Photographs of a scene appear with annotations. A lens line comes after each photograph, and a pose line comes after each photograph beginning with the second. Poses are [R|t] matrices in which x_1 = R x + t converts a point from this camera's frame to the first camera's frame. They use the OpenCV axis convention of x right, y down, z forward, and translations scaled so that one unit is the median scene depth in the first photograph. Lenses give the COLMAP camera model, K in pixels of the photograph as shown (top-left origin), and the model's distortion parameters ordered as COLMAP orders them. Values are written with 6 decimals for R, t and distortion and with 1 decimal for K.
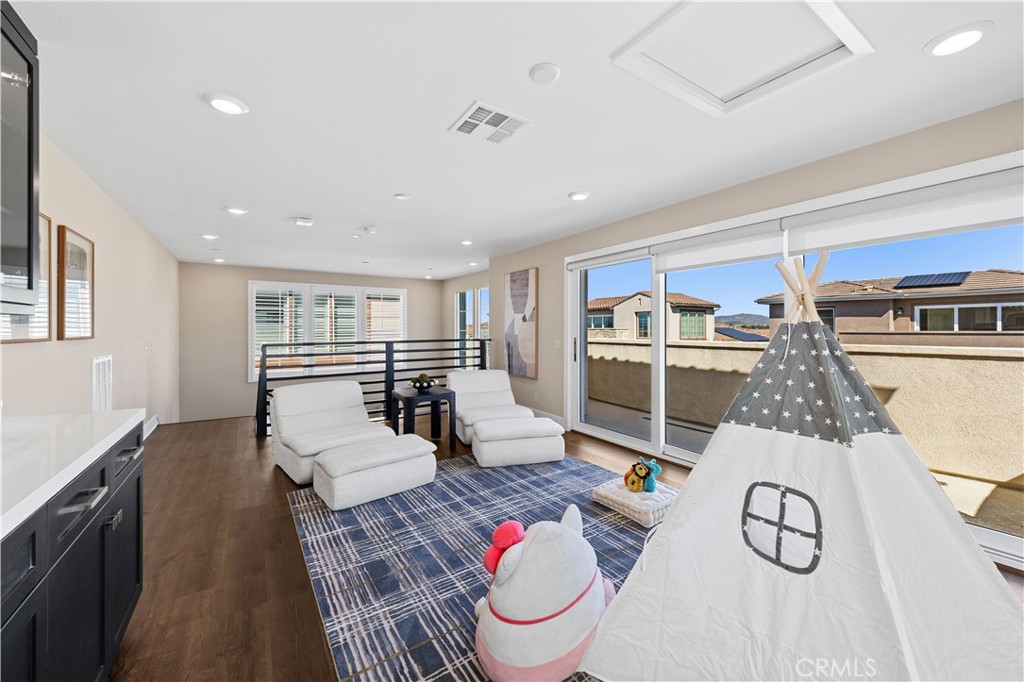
lens RADIAL K [[377.7, 0, 514.9], [0, 377.7, 333.6], [0, 0, 1]] dist [0.014255, -0.000022]
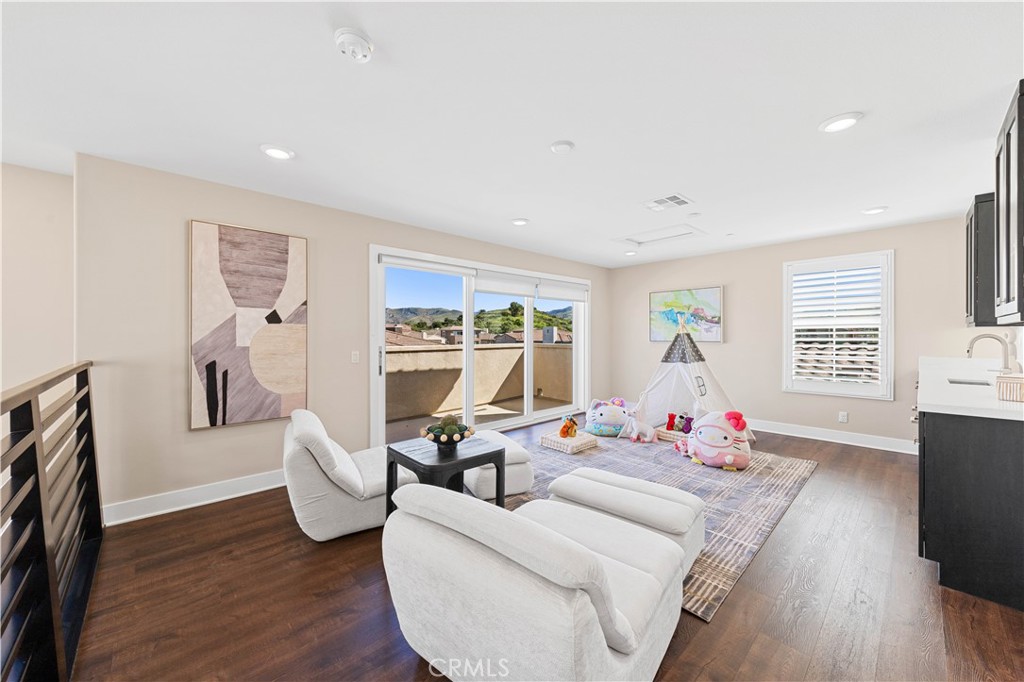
lens RADIAL K [[377.7, 0, 514.9], [0, 377.7, 333.6], [0, 0, 1]] dist [0.014255, -0.000022]
pose [[-0.144951, 0.010204, 0.989386, -0.687700], [0.012641, 0.999884, -0.008460, -0.007289], [-0.989358, 0.011281, -0.145063, 0.831063]]
